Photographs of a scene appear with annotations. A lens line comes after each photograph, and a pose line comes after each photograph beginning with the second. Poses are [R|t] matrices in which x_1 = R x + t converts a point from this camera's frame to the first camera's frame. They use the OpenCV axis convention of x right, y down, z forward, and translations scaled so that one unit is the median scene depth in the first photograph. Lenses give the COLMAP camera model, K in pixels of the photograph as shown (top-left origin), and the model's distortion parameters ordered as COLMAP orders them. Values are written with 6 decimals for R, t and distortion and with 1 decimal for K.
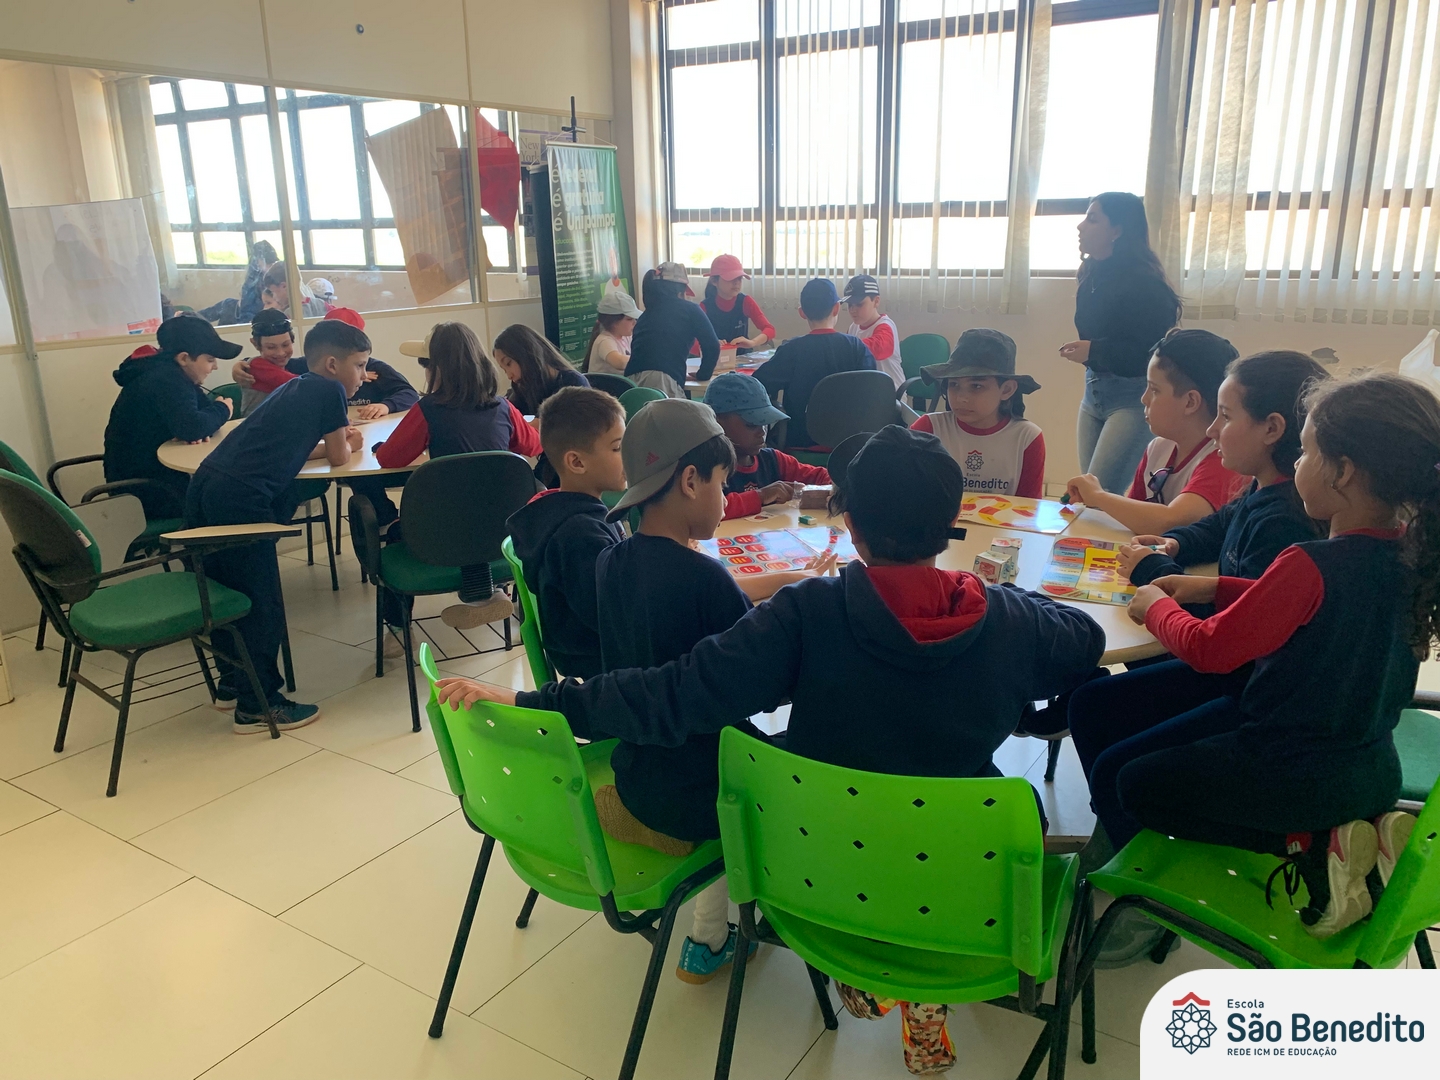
lens RADIAL K [[1117.5, 0, 710.9], [0, 1117.5, 548.2], [0, 0, 1]] dist [0.032379, -0.024529]
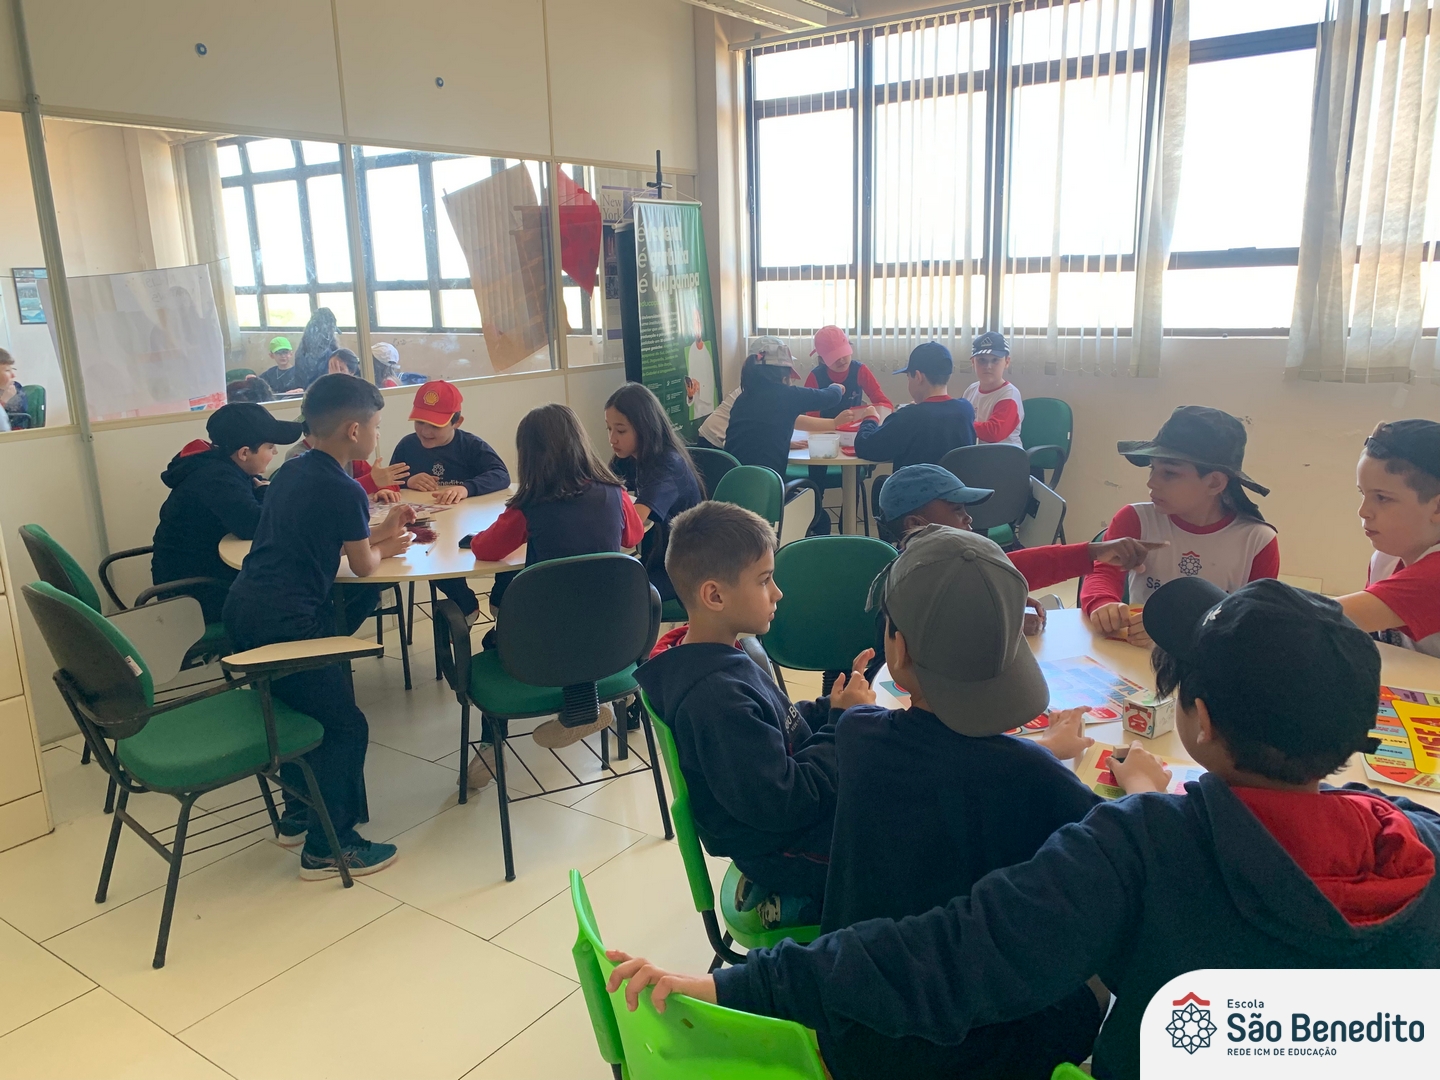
lens RADIAL K [[1117.5, 0, 698.1], [0, 1117.5, 549.6], [0, 0, 1]] dist [0.032379, -0.024529]
pose [[0.998836, 0.001446, -0.048219, -0.046094], [-0.003620, 0.998979, -0.045031, -0.028007], [0.048104, 0.045154, 0.997821, 0.085194]]
